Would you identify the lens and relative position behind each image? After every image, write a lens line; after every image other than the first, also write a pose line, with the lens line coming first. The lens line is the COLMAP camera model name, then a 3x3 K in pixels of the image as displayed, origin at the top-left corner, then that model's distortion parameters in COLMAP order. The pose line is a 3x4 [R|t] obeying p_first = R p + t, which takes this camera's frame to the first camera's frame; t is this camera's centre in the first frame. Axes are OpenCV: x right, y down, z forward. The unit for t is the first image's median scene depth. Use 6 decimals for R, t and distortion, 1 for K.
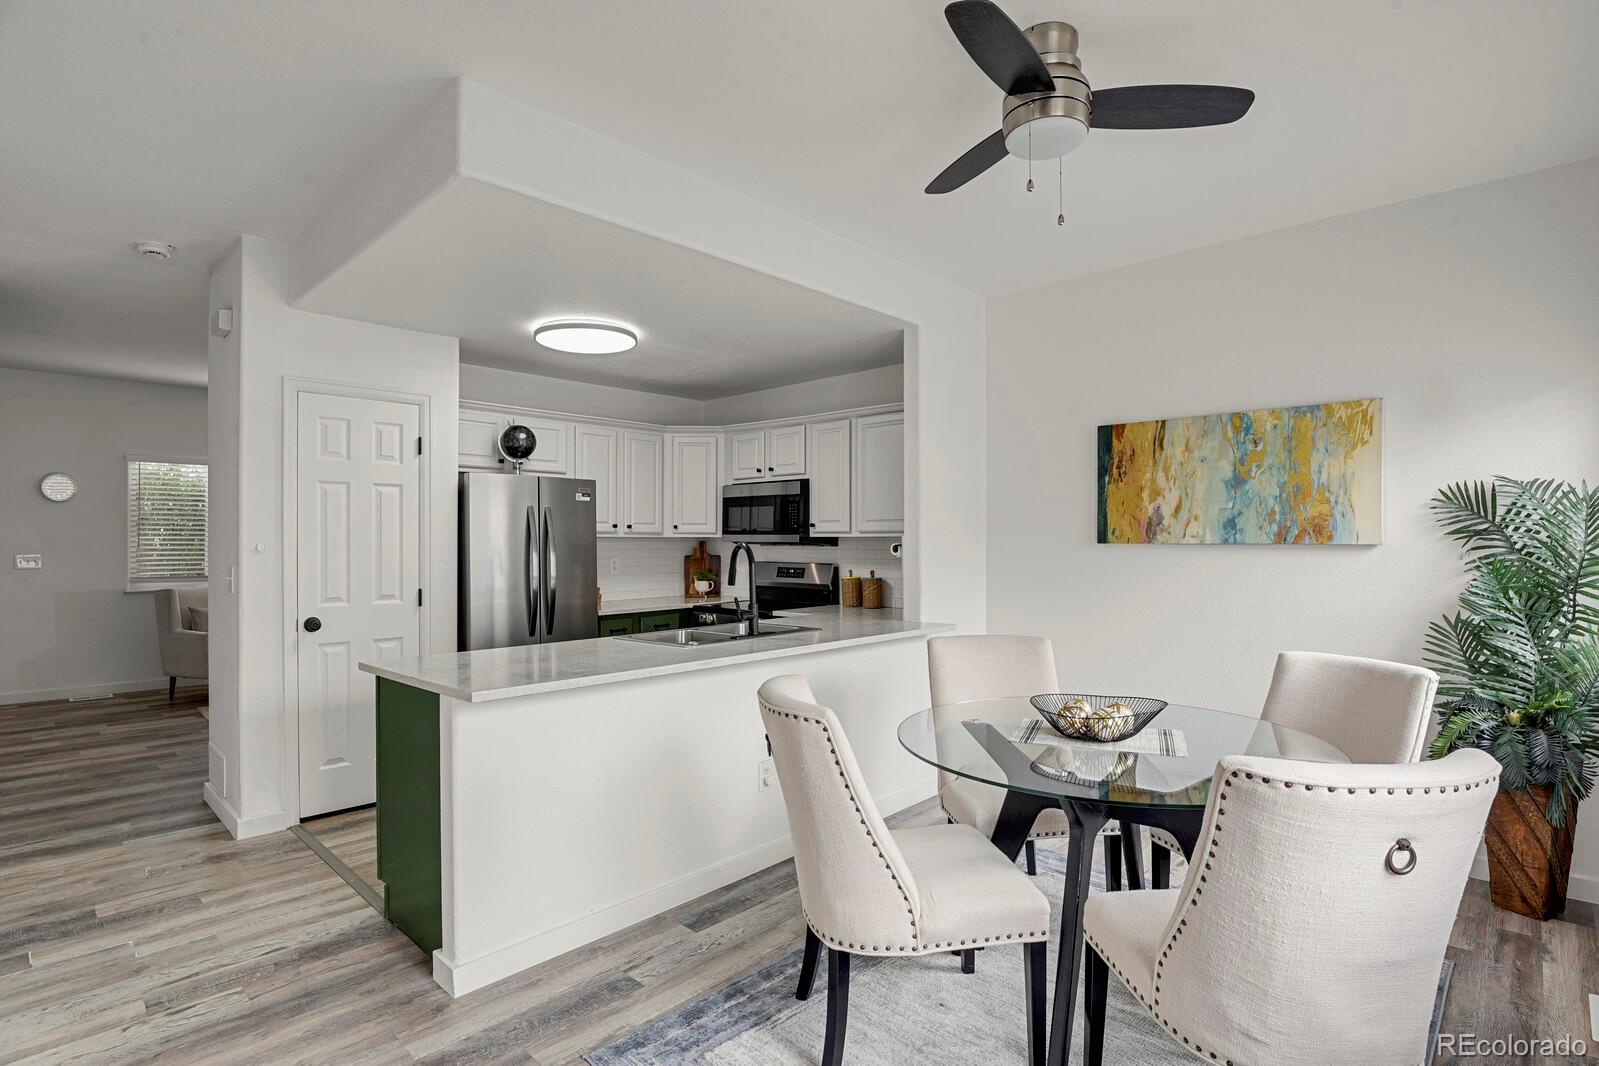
lens RADIAL K [[781.1, 0, 799.6], [0, 781.1, 537.7], [0, 0, 1]] dist [-0.018605, -0.007751]
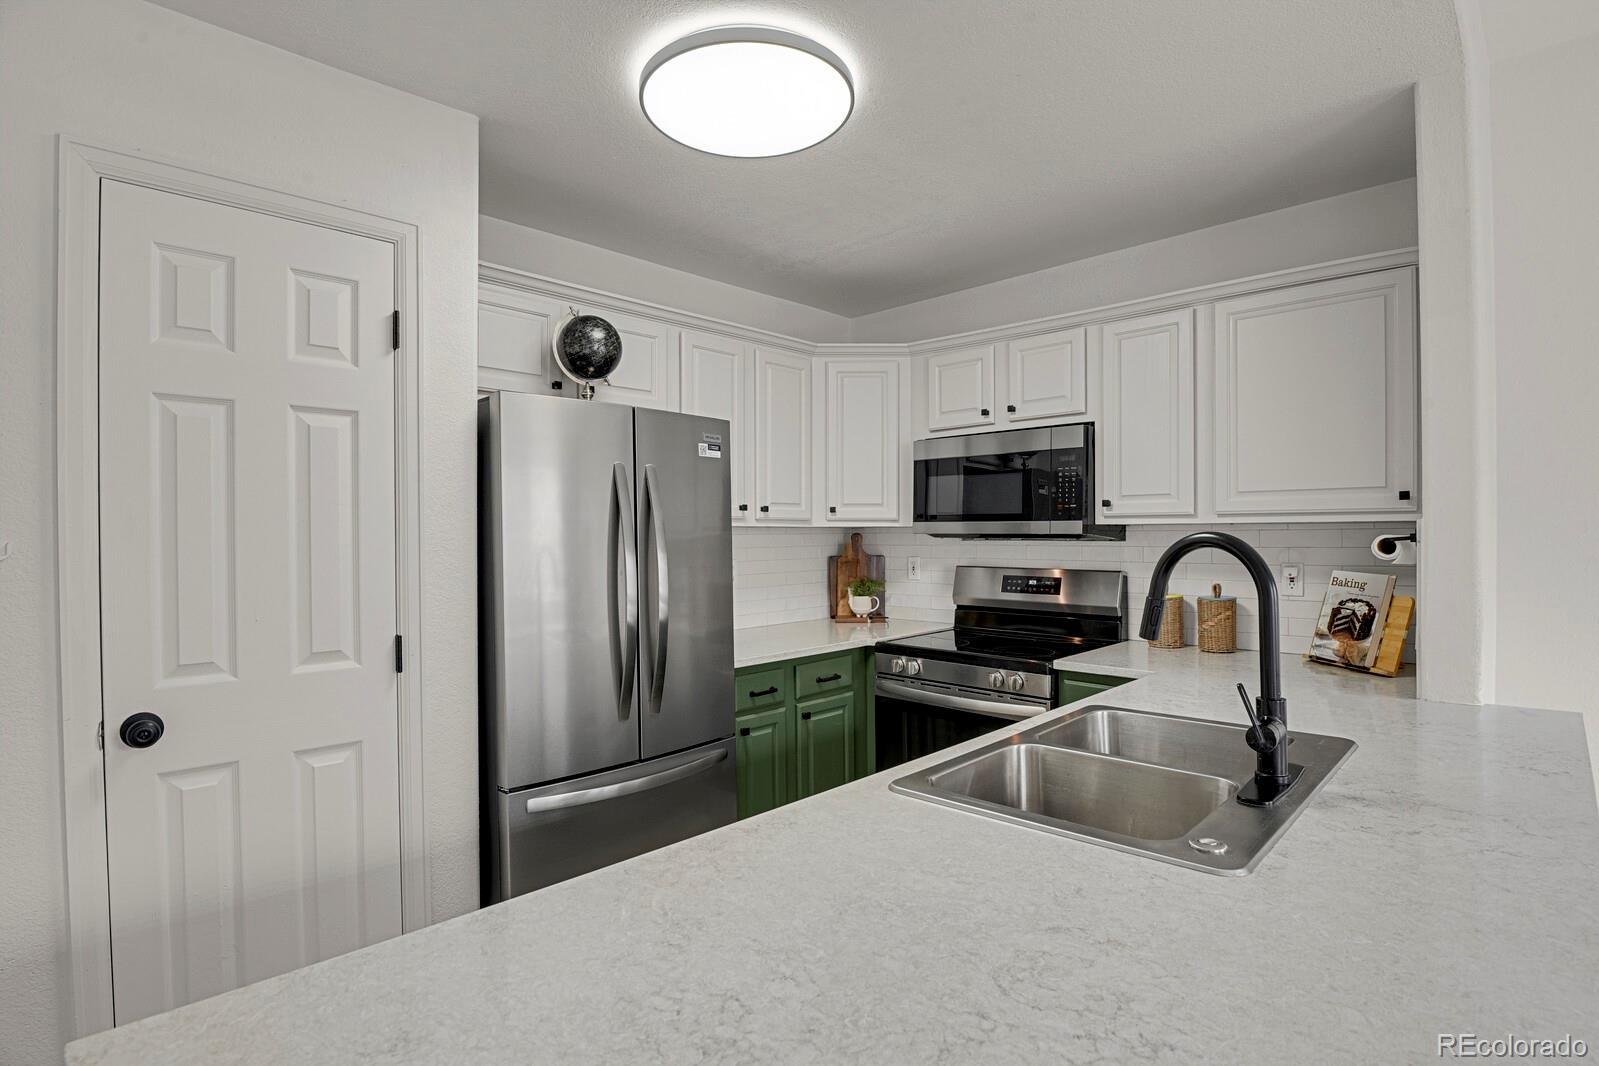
lens RADIAL K [[781.1, 0, 799.6], [0, 781.1, 537.7], [0, 0, 1]] dist [-0.018605, -0.007751]
pose [[0.999722, -0.003928, -0.023261, -0.204920], [0.004114, 0.999960, 0.007939, 0.003565], [0.023228, -0.008032, 0.999698, 0.468358]]
